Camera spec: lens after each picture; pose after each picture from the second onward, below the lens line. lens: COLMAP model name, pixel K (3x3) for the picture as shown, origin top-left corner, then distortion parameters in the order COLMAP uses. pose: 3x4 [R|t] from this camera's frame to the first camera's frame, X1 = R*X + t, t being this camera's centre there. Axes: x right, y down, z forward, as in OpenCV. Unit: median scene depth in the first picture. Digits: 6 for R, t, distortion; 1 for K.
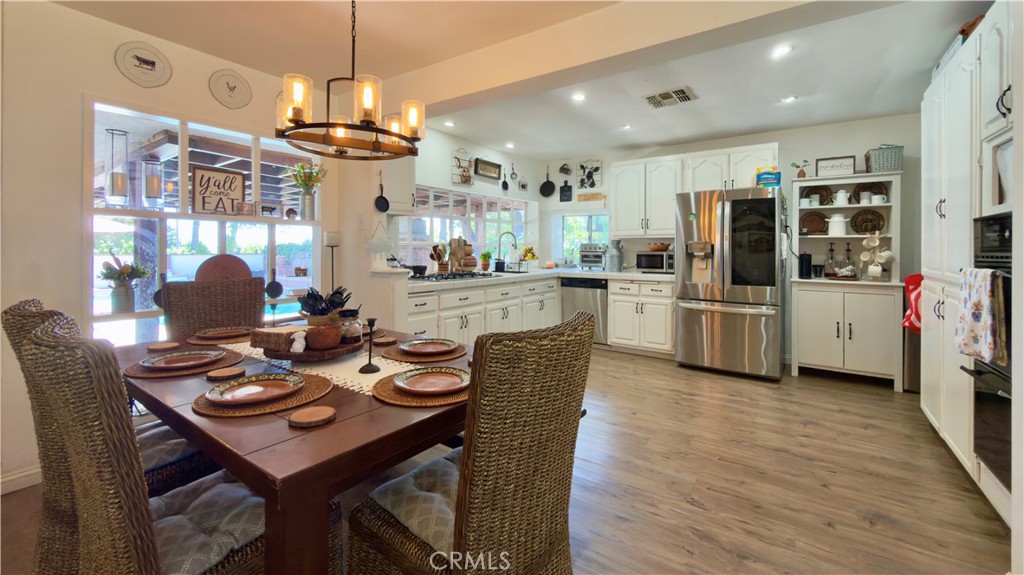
lens RADIAL K [[411.9, 0, 499.0], [0, 411.9, 247.4], [0, 0, 1]] dist [-0.003212, 0.000859]
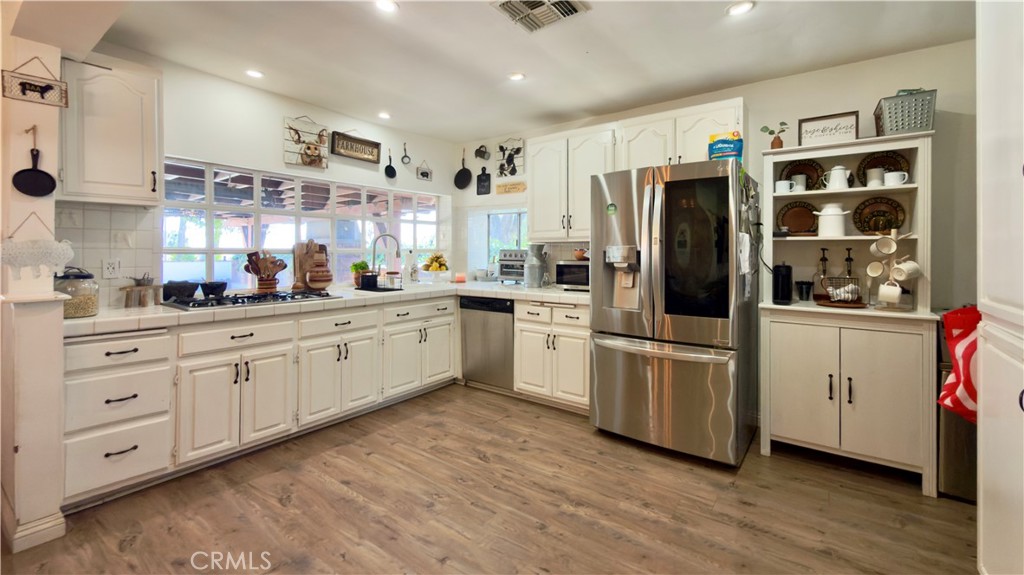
lens RADIAL K [[411.9, 0, 511.6], [0, 411.9, 252.4], [0, 0, 1]] dist [-0.003212, 0.000859]
pose [[0.999927, -0.001474, -0.011964, 0.313203], [0.001463, 0.999999, -0.000916, -0.004468], [0.011965, 0.000899, 0.999928, 0.332646]]
